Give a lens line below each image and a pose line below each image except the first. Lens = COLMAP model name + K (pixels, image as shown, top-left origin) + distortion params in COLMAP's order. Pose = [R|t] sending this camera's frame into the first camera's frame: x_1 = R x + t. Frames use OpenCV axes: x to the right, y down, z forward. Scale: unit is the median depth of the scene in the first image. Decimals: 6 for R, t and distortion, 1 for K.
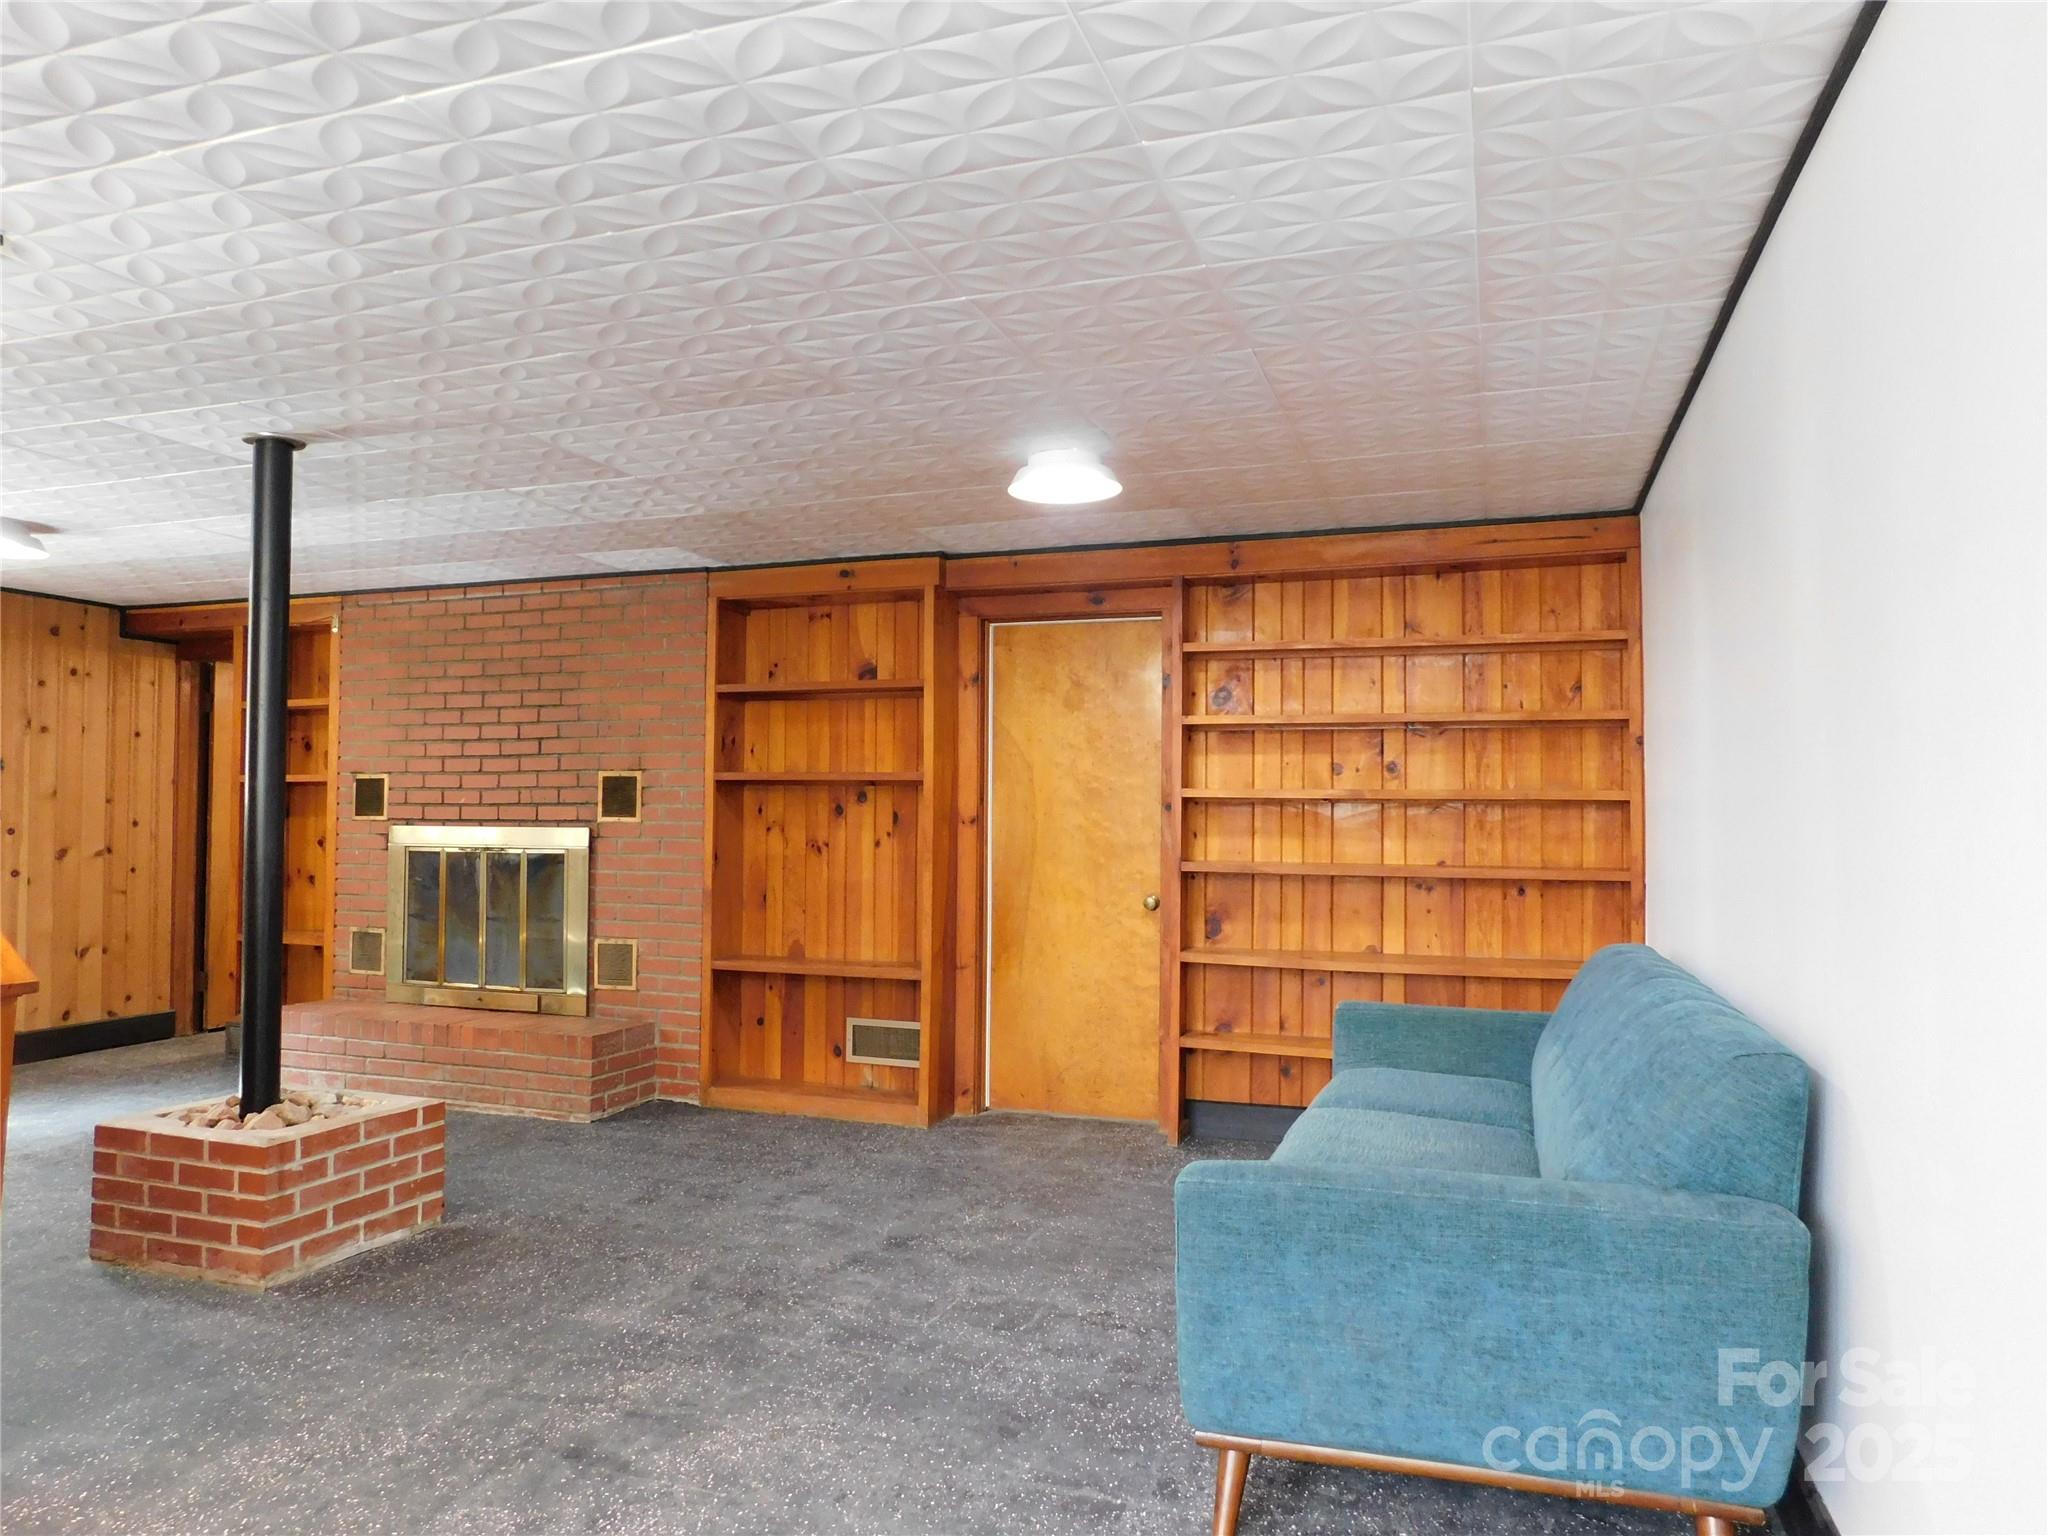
lens RADIAL K [[1349.6, 0, 1025.4], [0, 1349.6, 768.8], [0, 0, 1]] dist [-0.047077, 0.017013]
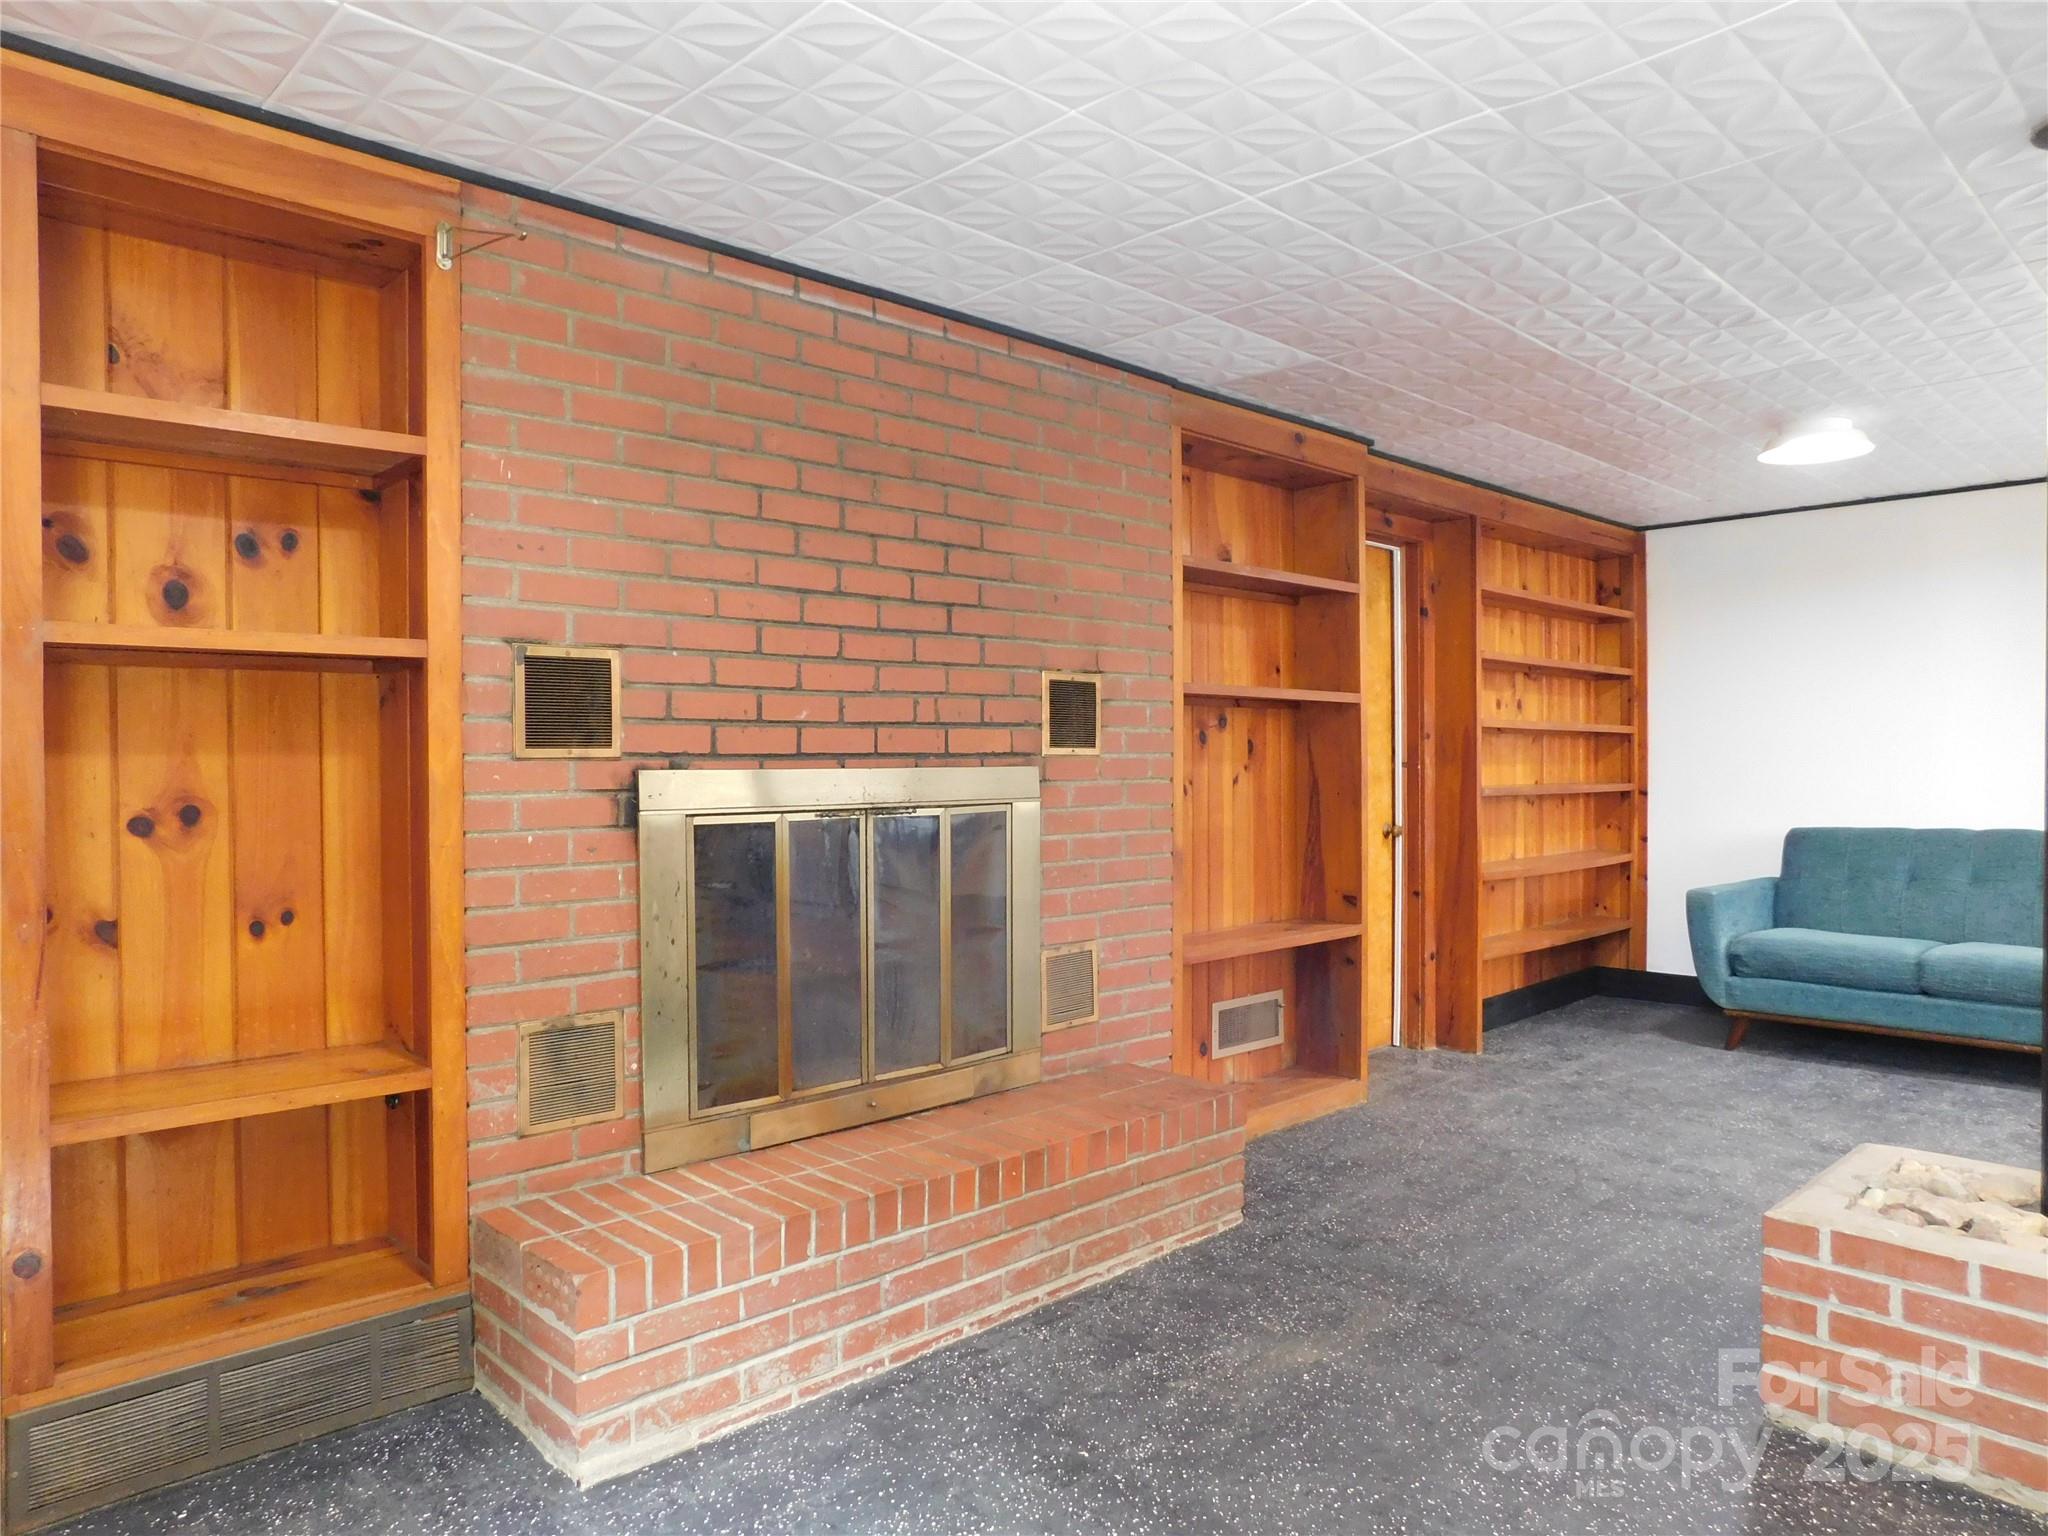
lens RADIAL K [[1349.6, 0, 1026.2], [0, 1349.6, 773.1], [0, 0, 1]] dist [-0.047077, 0.017013]
pose [[0.444060, -0.019524, 0.895784, -0.848315], [-0.030227, 0.998867, 0.036755, 0.025146], [-0.895487, -0.043398, 0.442966, 0.731824]]
